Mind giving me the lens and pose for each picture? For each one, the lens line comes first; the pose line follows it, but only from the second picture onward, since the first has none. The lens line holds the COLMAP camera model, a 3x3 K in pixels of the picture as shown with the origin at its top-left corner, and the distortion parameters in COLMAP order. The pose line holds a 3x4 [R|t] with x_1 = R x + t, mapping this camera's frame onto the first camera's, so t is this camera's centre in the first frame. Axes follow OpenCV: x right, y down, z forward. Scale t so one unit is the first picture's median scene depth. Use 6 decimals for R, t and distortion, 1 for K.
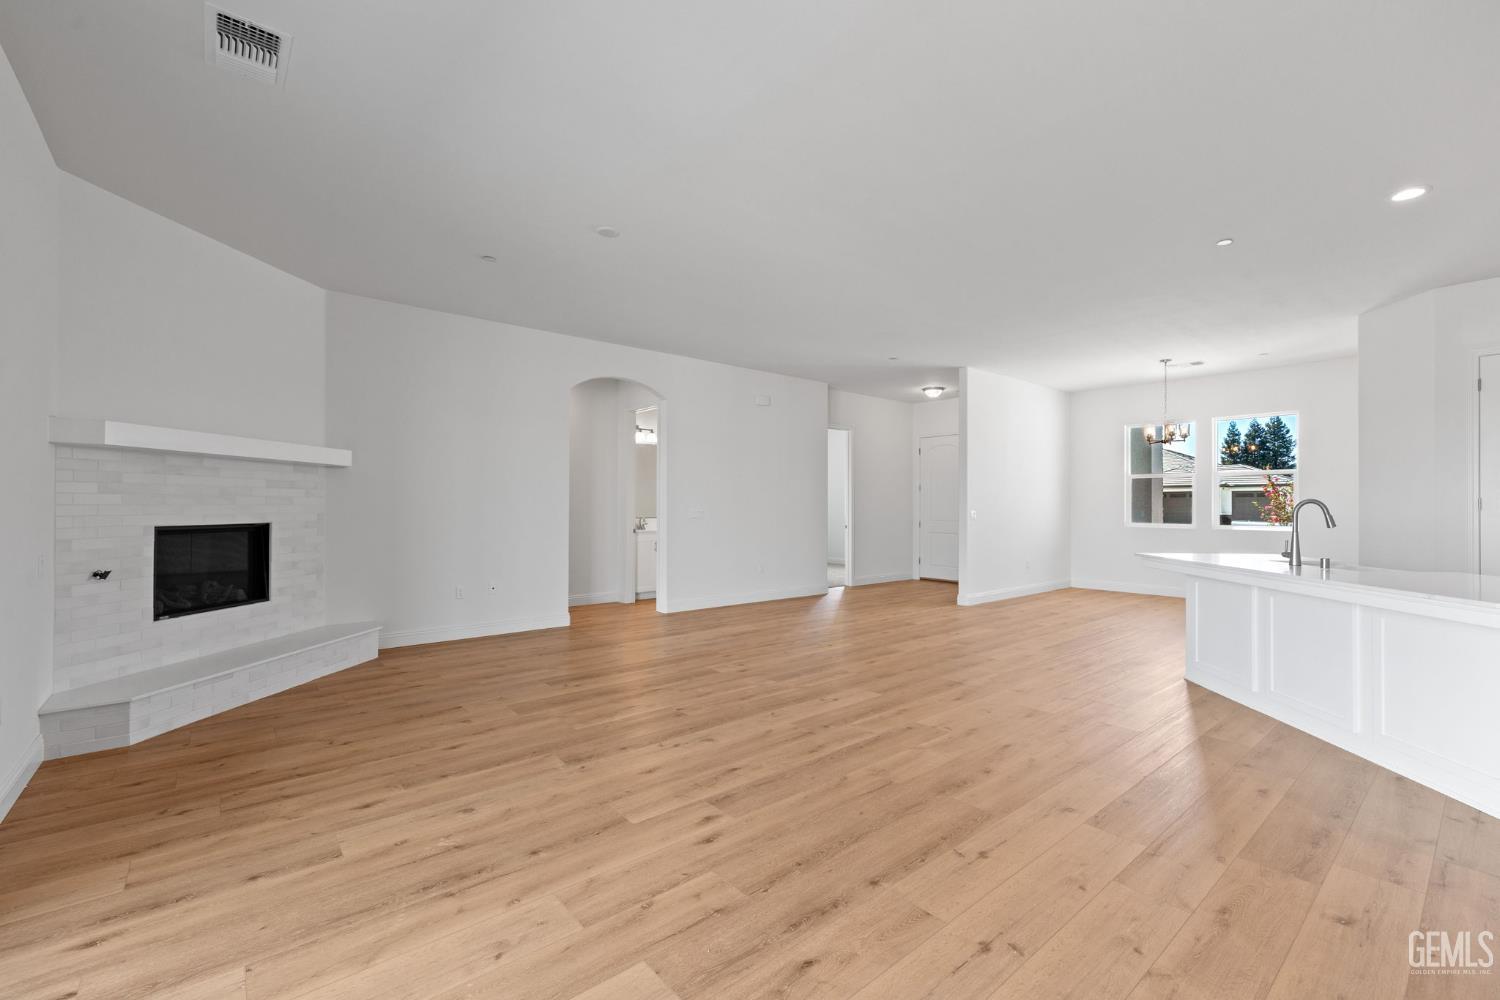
lens RADIAL K [[634.5, 0, 740.8], [0, 634.5, 503.6], [0, 0, 1]] dist [-0.000754, -0.000012]
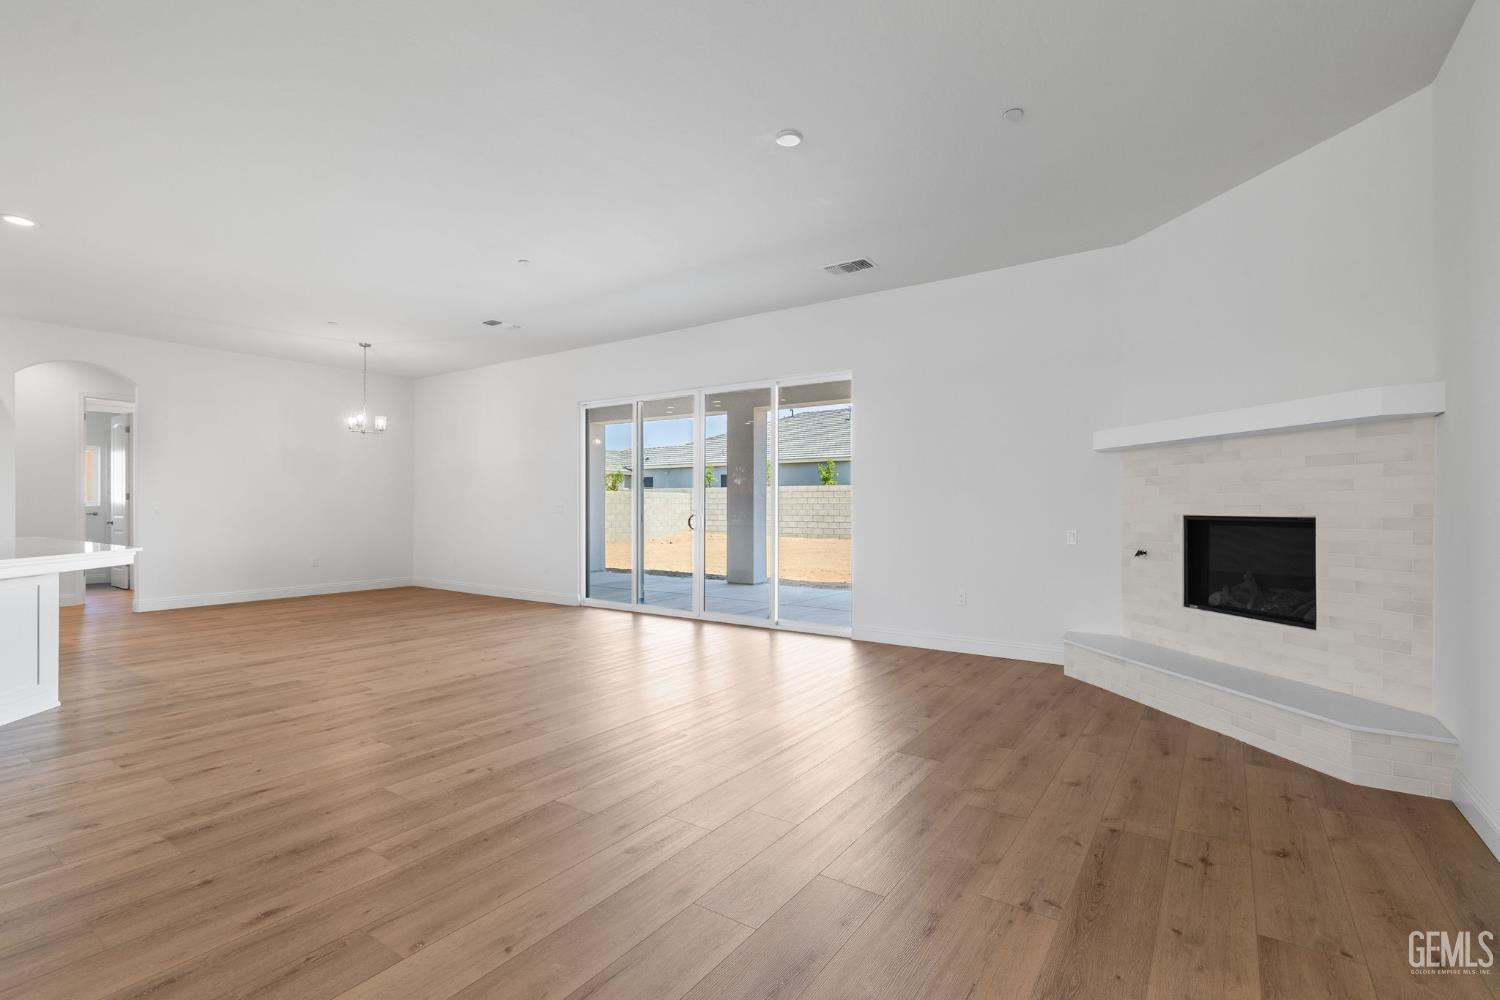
lens RADIAL K [[634.5, 0, 740.8], [0, 634.5, 503.6], [0, 0, 1]] dist [-0.000754, -0.000012]
pose [[-0.959719, -0.000913, -0.280959, 0.060611], [0.000542, 0.999987, -0.005100, 0.021743], [0.280960, -0.005047, -0.959706, 1.744729]]
